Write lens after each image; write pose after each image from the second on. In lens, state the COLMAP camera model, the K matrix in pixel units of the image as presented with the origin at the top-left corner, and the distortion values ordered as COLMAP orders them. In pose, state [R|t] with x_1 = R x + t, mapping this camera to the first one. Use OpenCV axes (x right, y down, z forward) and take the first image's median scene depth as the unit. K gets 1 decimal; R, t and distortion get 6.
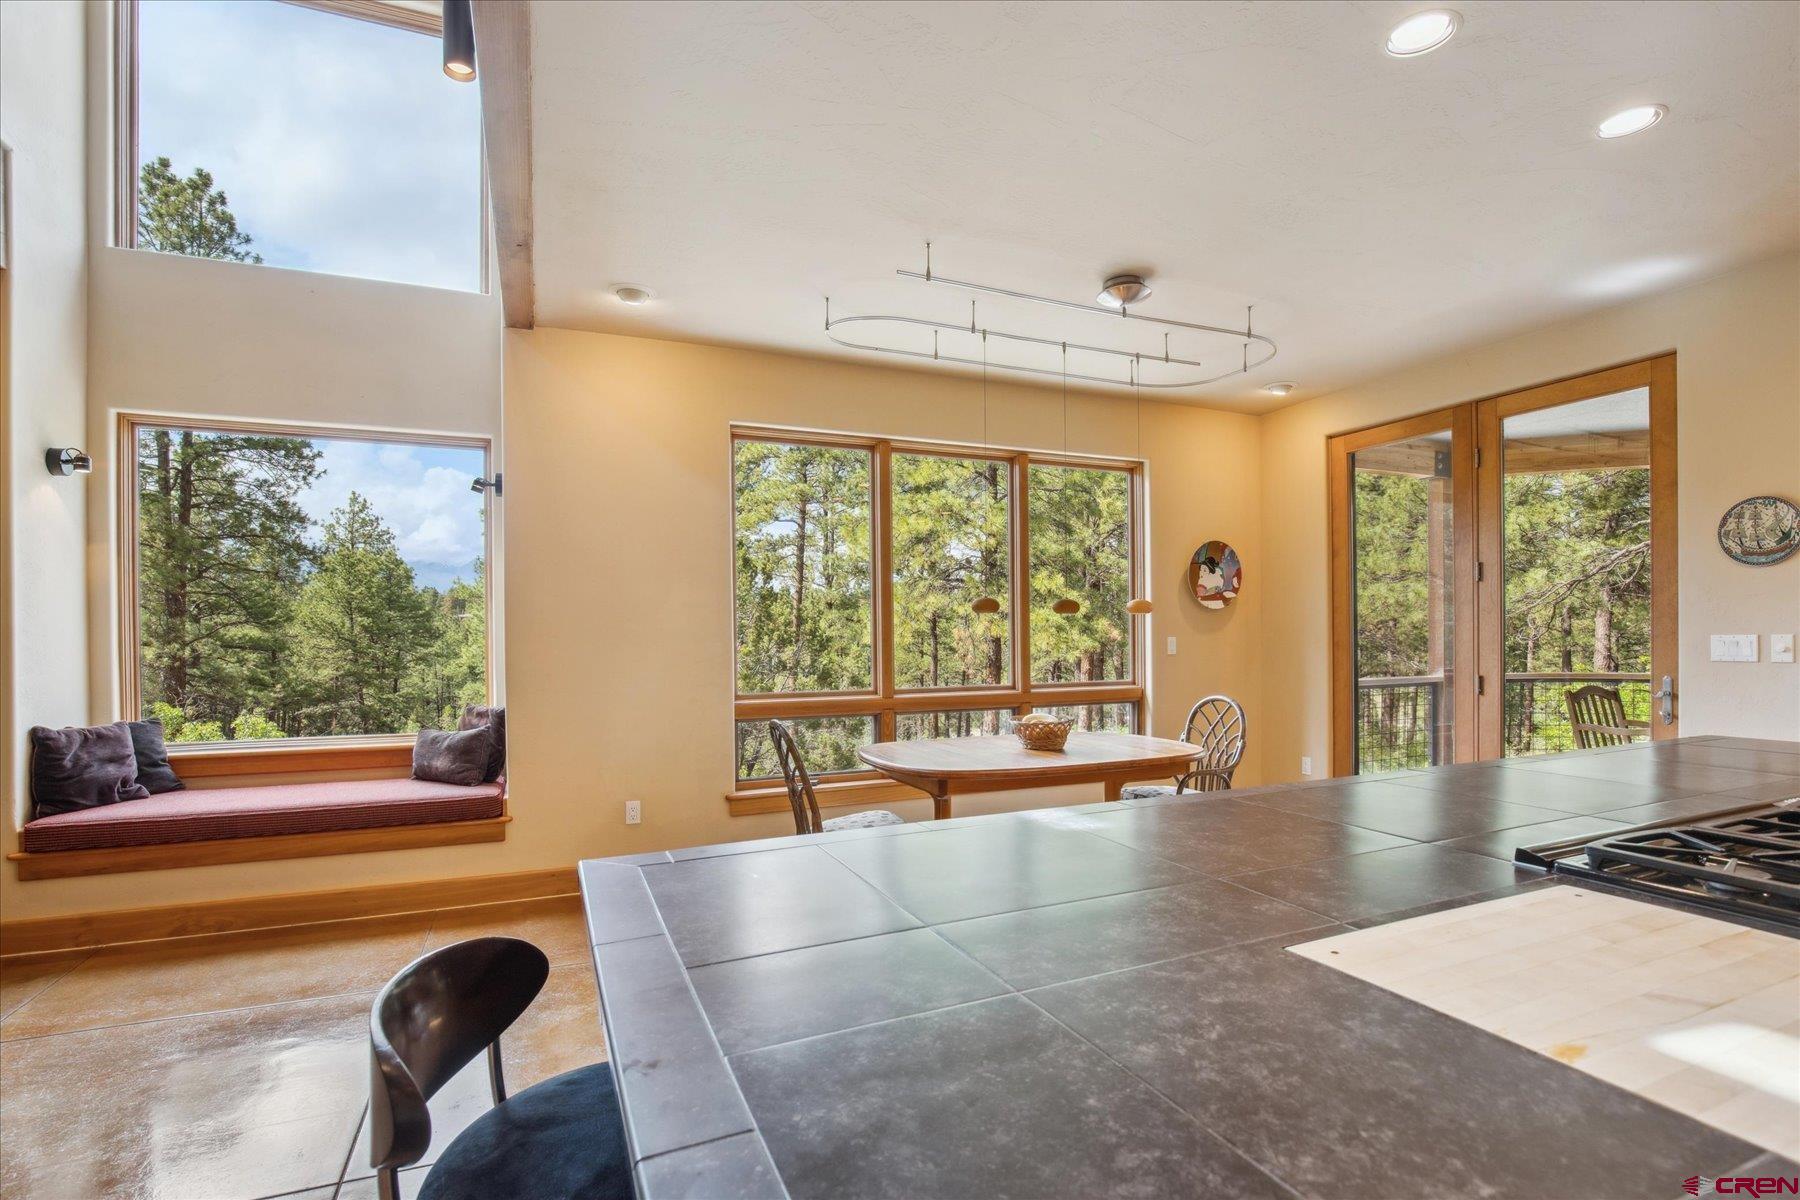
lens RADIAL K [[849.9, 0, 908.3], [0, 849.9, 644.2], [0, 0, 1]] dist [-0.038365, 0.010114]
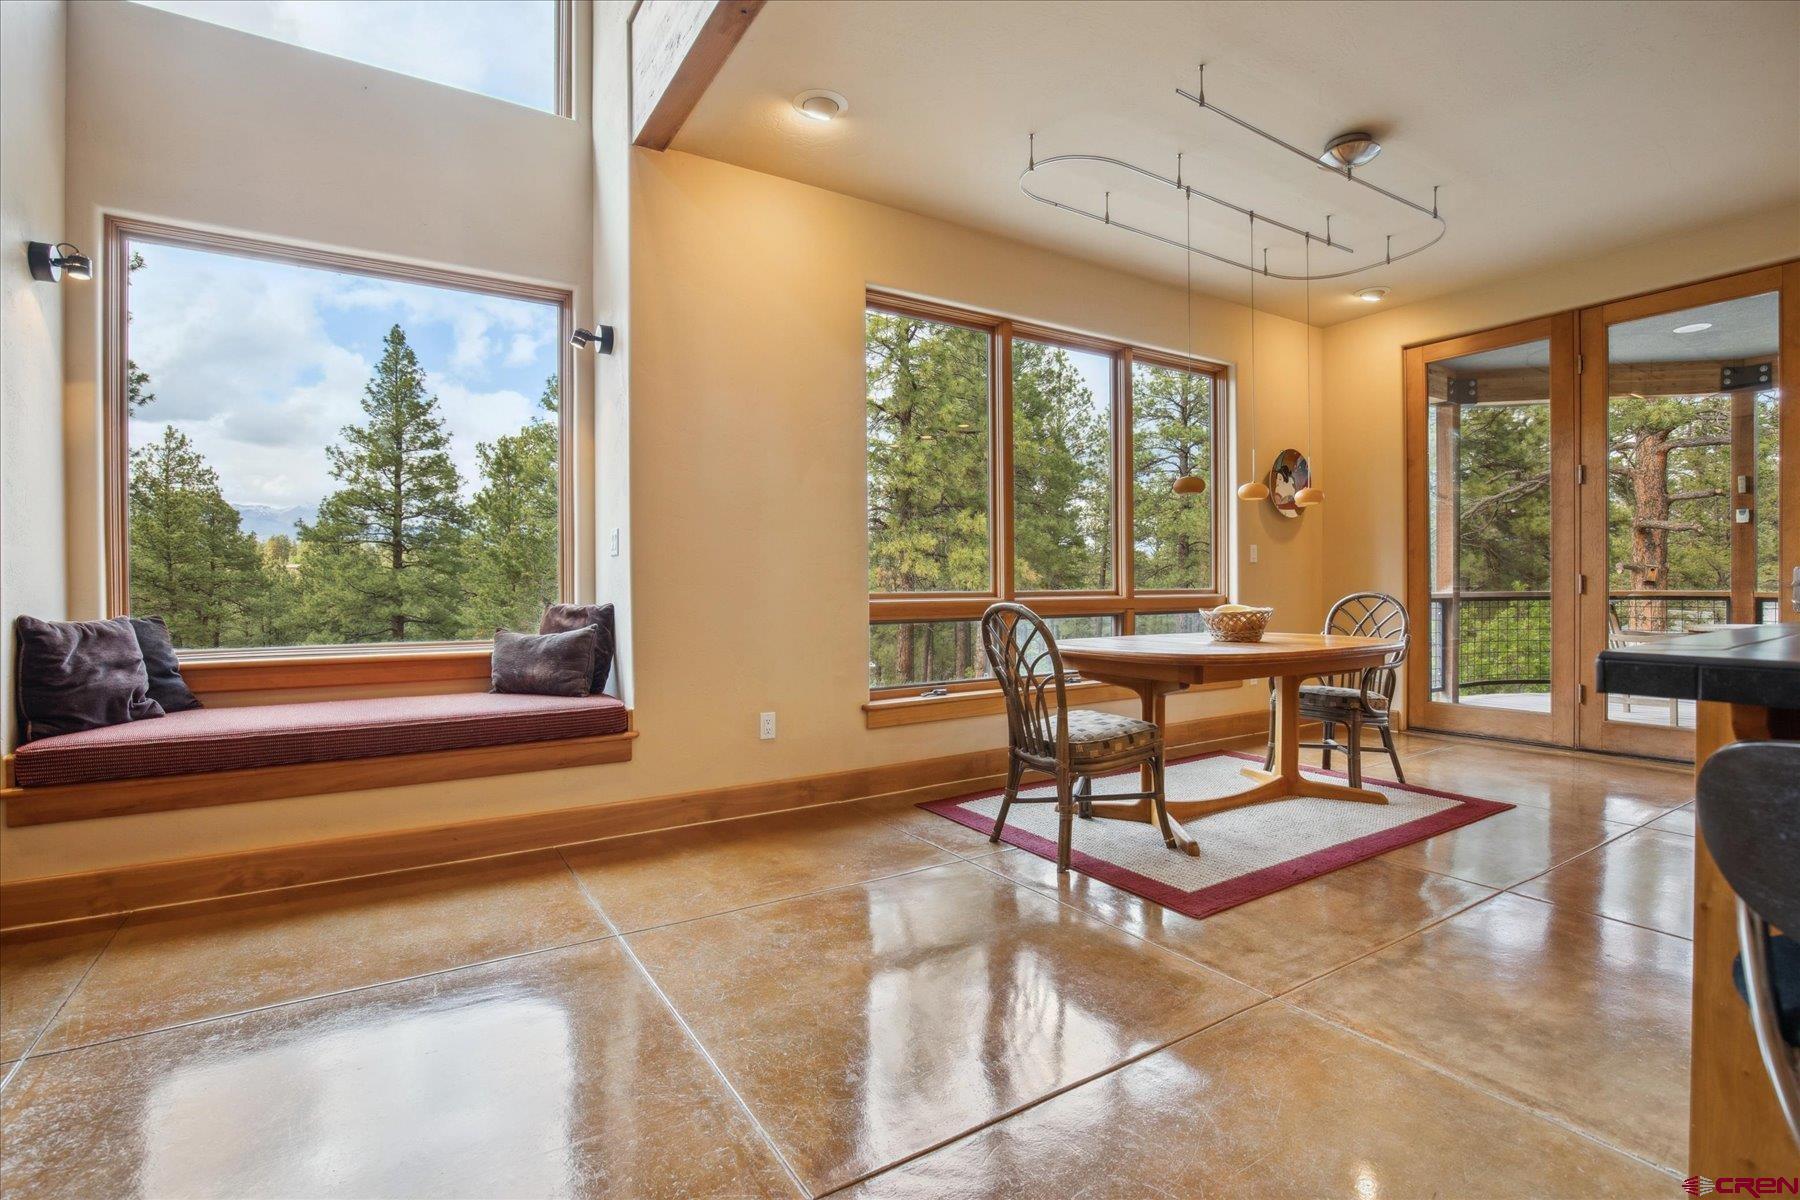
lens RADIAL K [[827.7, 0, 900.0], [0, 827.7, 600.0], [0, 0, 1]] dist [-0.025830, 0.000242]
pose [[0.988332, -0.001491, 0.152306, -0.341918], [0.000496, 0.999978, 0.006572, 0.069586], [-0.152313, -0.006419, 0.988312, 0.154620]]
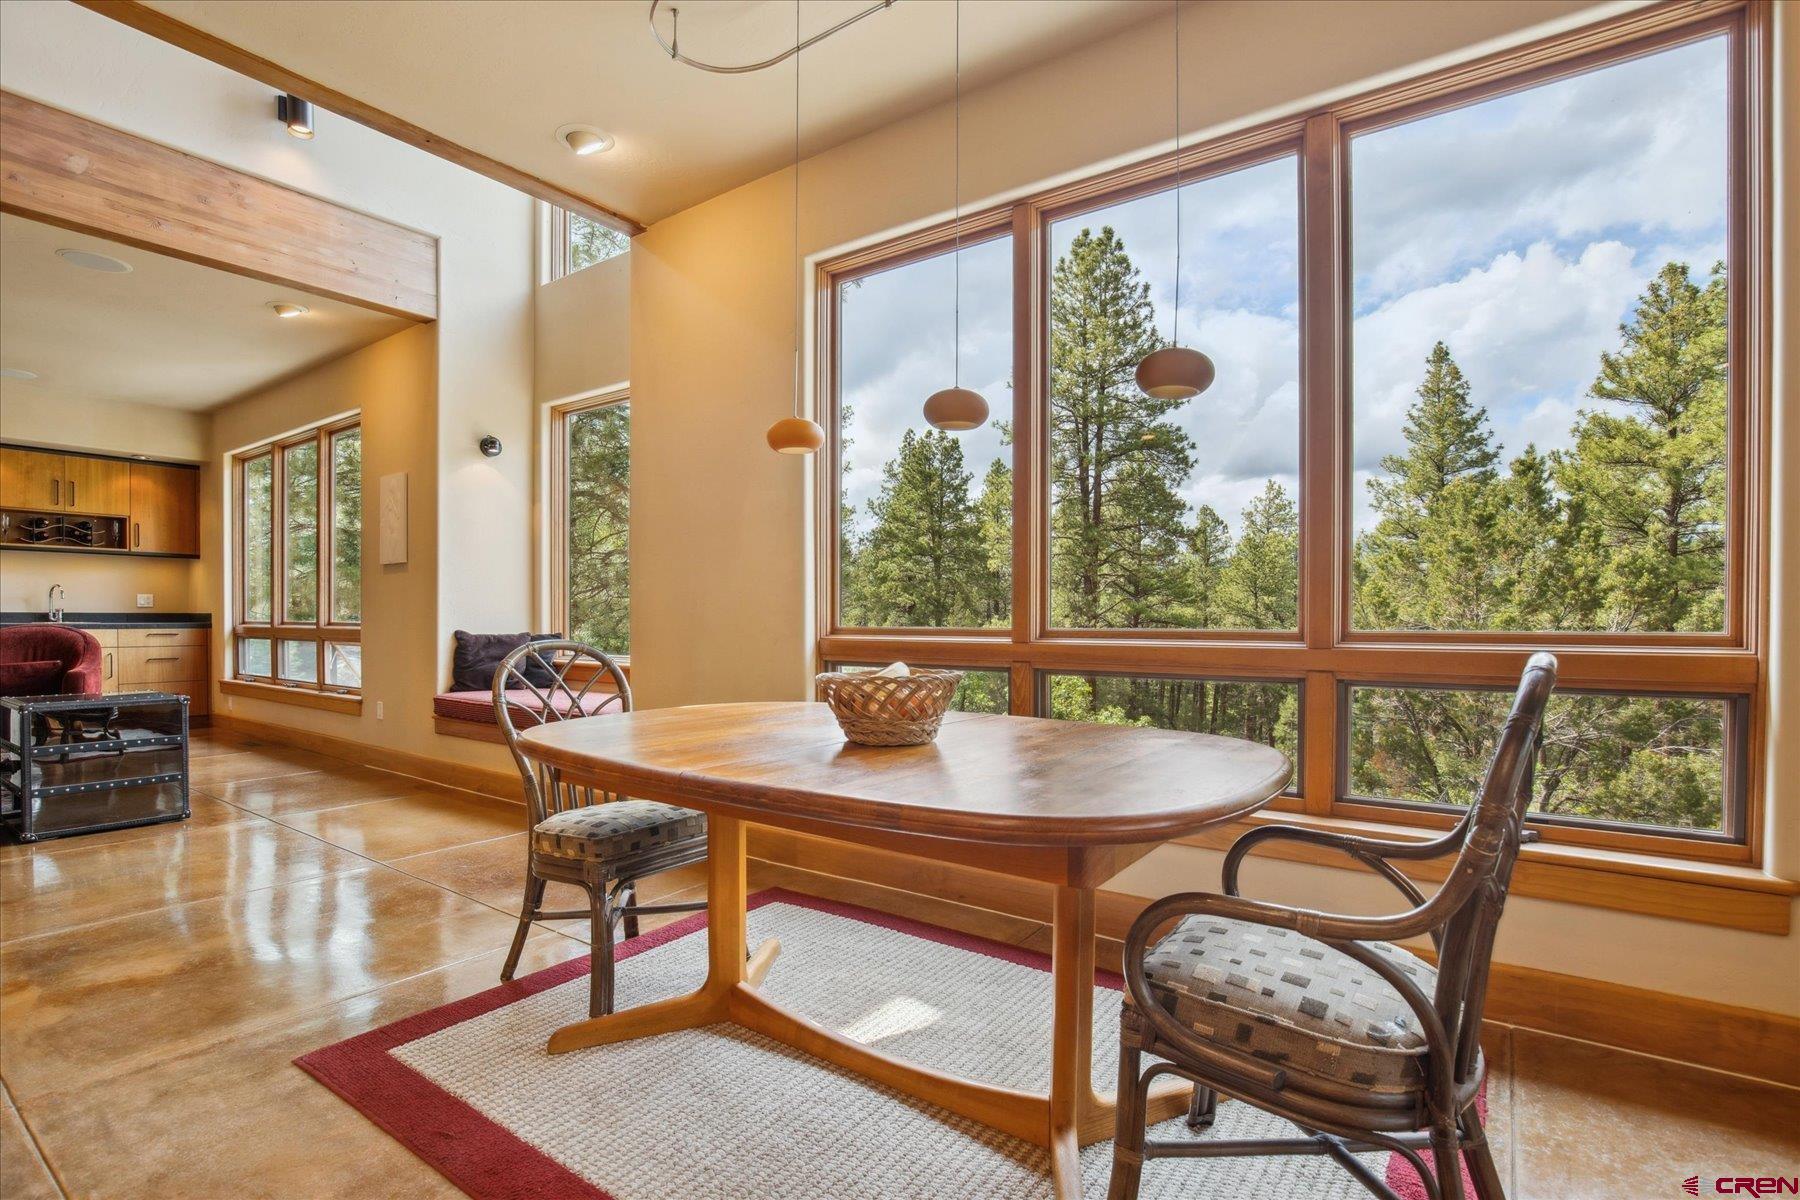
lens RADIAL K [[849.9, 0, 908.3], [0, 849.9, 644.2], [0, 0, 1]] dist [-0.038365, 0.010114]
pose [[0.520331, 0.034484, -0.853268, 0.532760], [-0.013598, 0.999392, 0.032097, 0.056503], [0.853856, -0.005098, 0.520484, 0.771691]]
